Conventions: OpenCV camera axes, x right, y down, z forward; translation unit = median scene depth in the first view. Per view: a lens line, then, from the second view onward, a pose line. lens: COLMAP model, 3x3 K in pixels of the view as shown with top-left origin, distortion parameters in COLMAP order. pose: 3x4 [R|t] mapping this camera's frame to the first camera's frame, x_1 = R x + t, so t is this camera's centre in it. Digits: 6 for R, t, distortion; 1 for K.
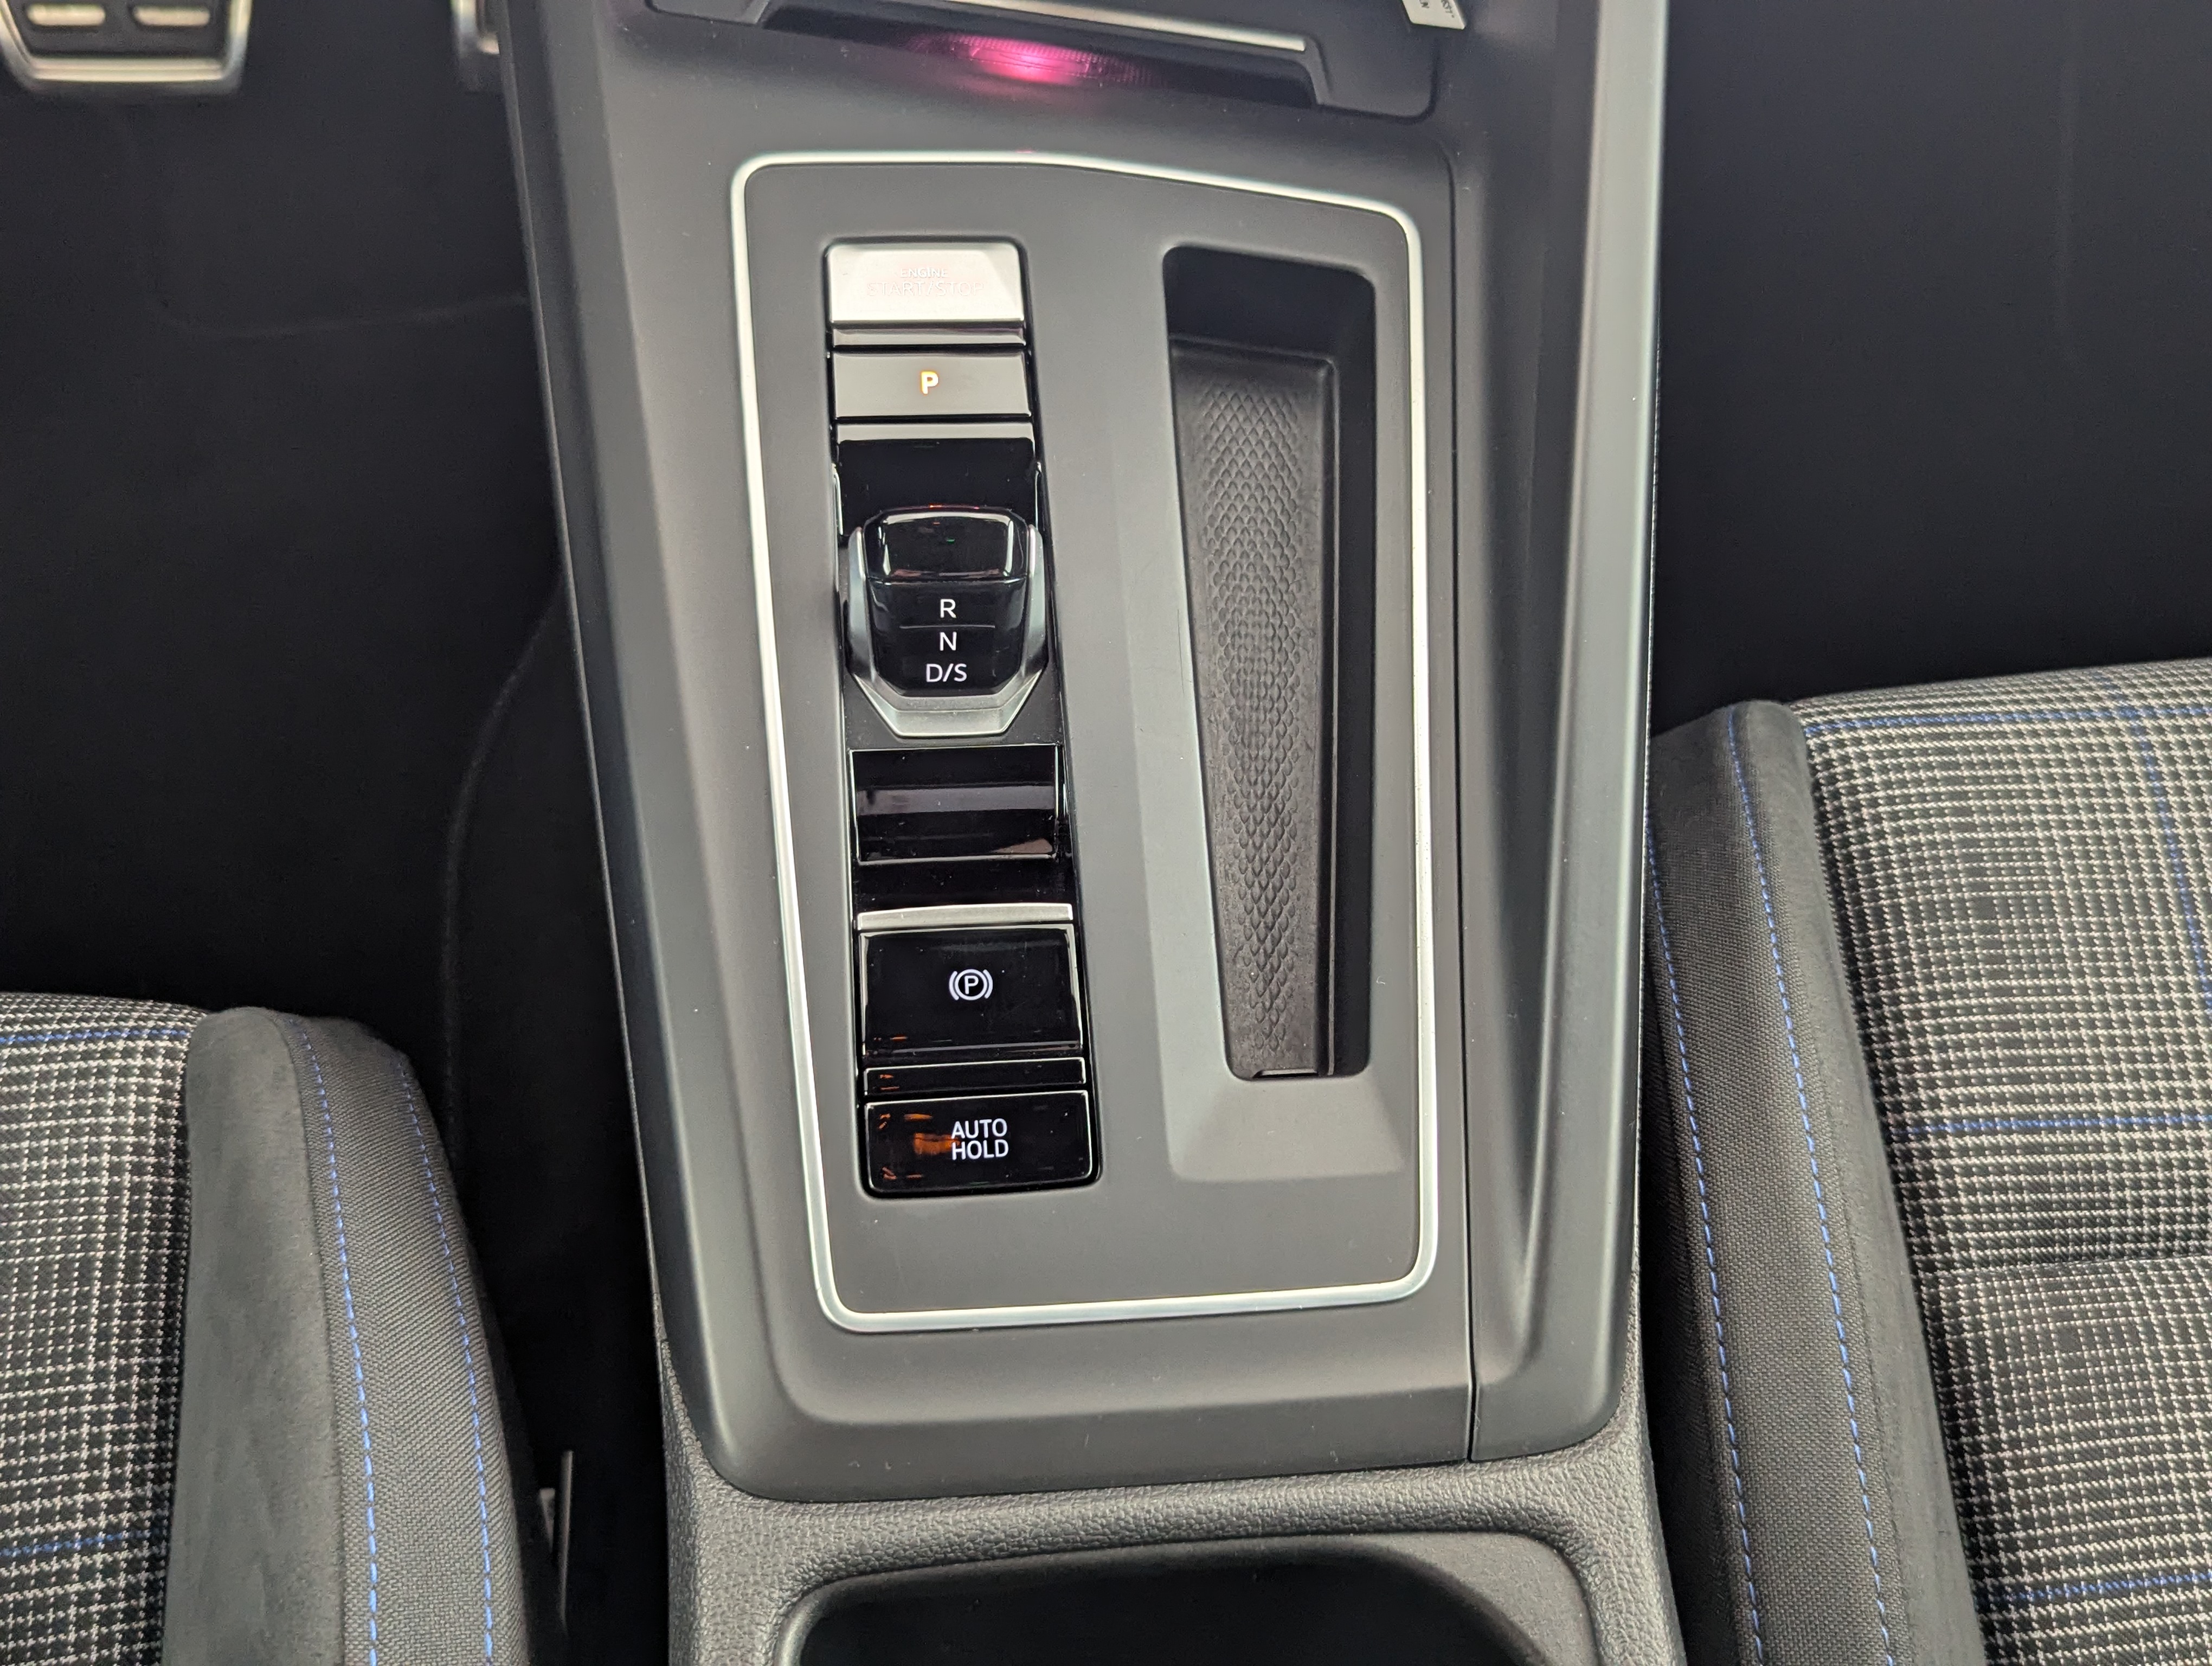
lens RADIAL K [[2314.5, 0, 1101.7], [0, 2314.5, 794.1], [0, 0, 1]] dist [0.053902, -0.027053]
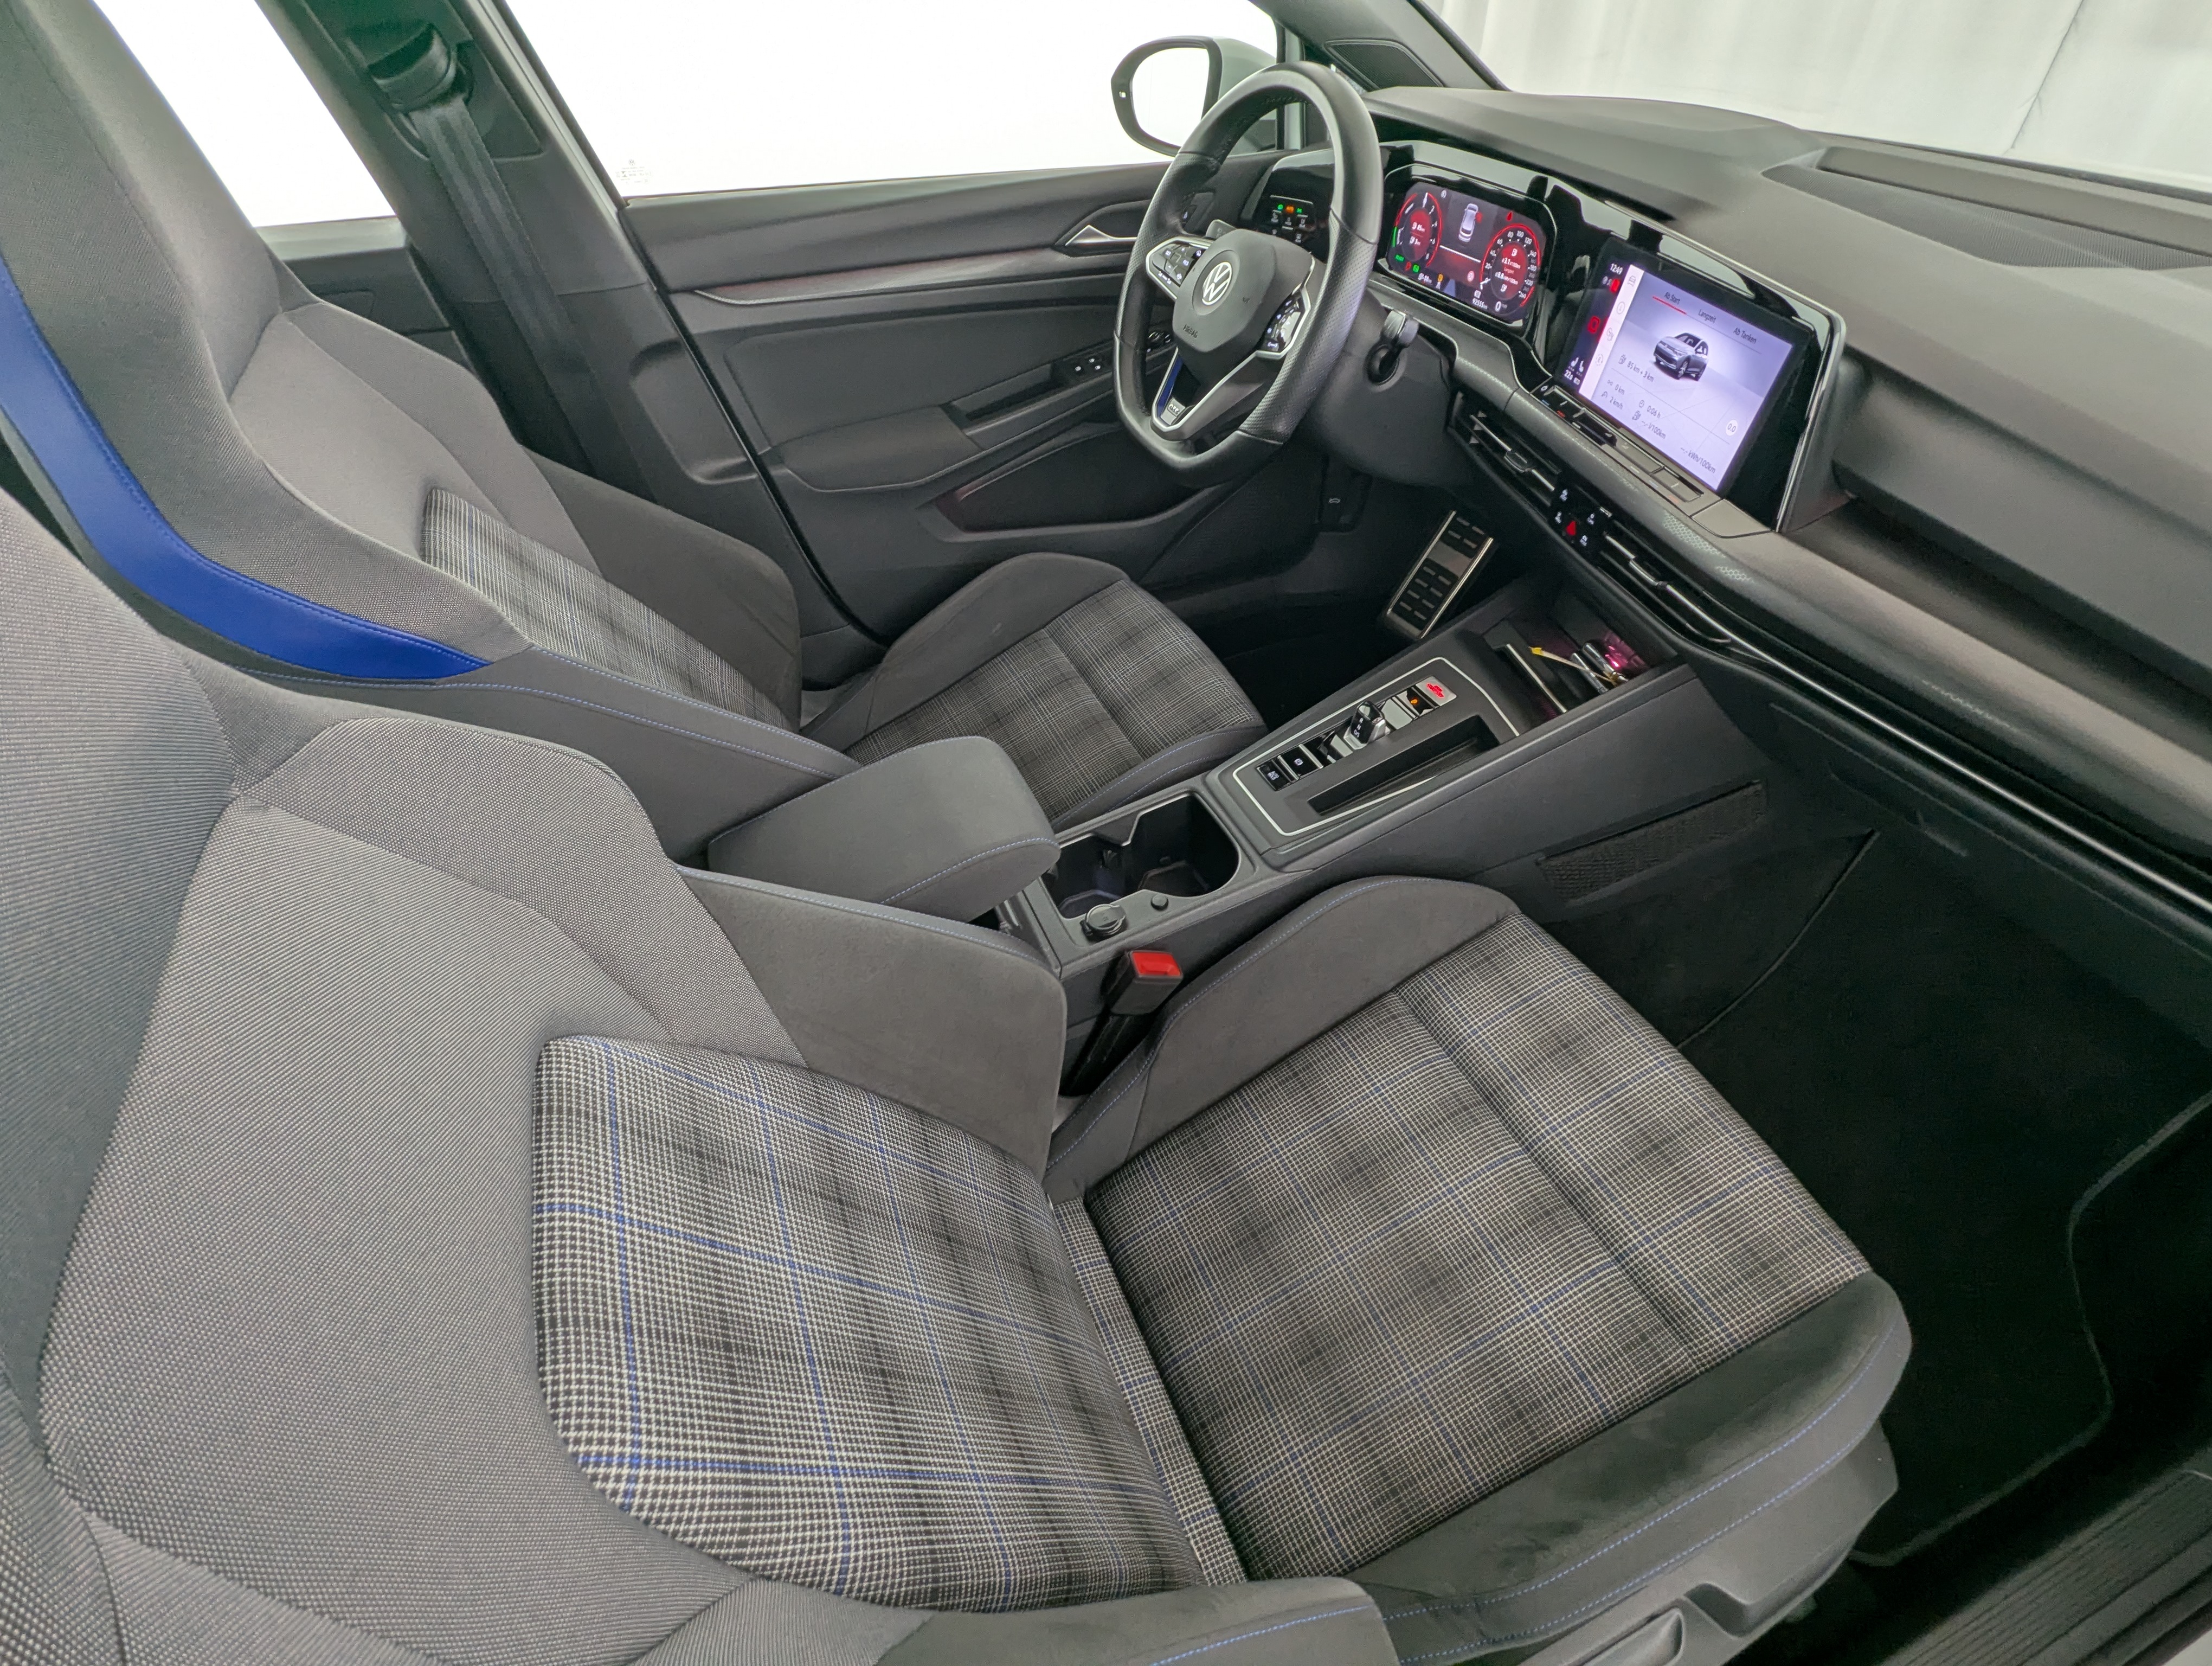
lens RADIAL K [[1048.1, 0, 1096.6], [0, 1048.1, 832.2], [0, 0, 1]] dist [-0.001092, 0.001098]
pose [[0.294090, 0.588666, -0.752983, 1.554463], [-0.693084, 0.673833, 0.256093, -0.097216], [0.658138, 0.446566, 0.606163, -0.645687]]
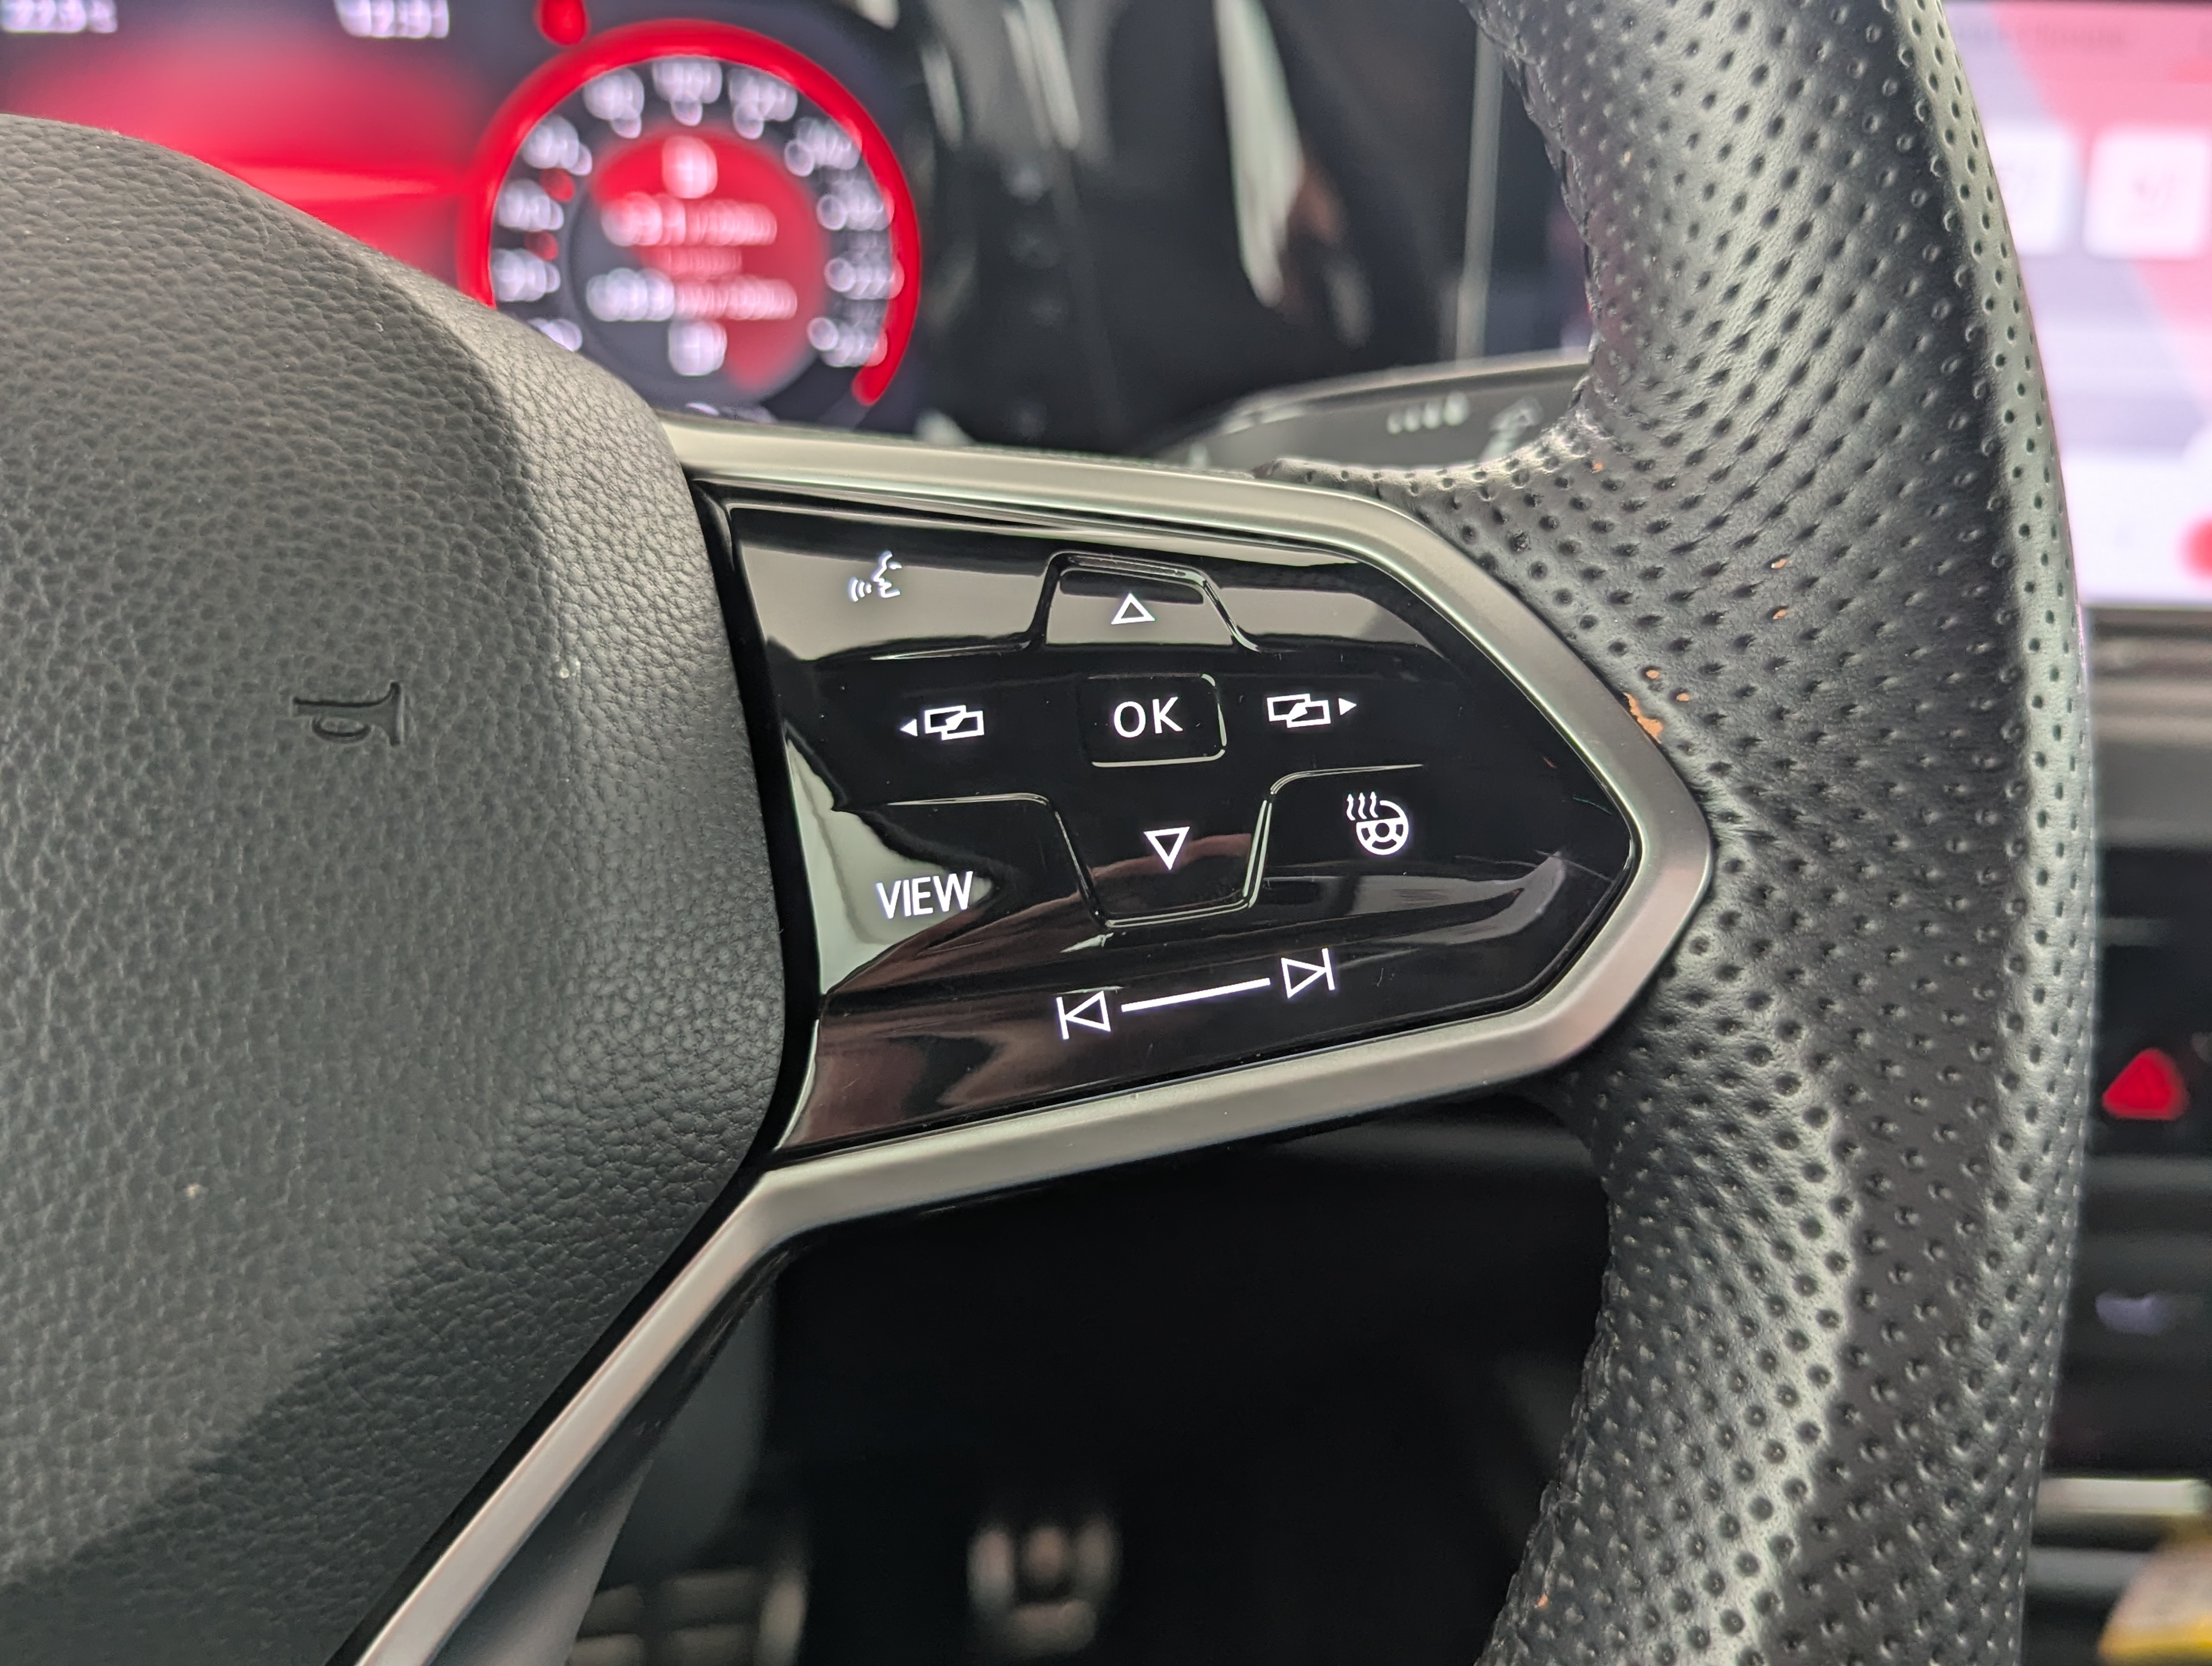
lens RADIAL K [[2314.5, 0, 1101.7], [0, 2314.5, 794.1], [0, 0, 1]] dist [0.053902, -0.027053]
pose [[0.996583, -0.063855, 0.052386, -0.504728], [0.081302, 0.870162, -0.486012, -0.297310], [-0.014550, 0.488610, 0.872381, 0.055558]]
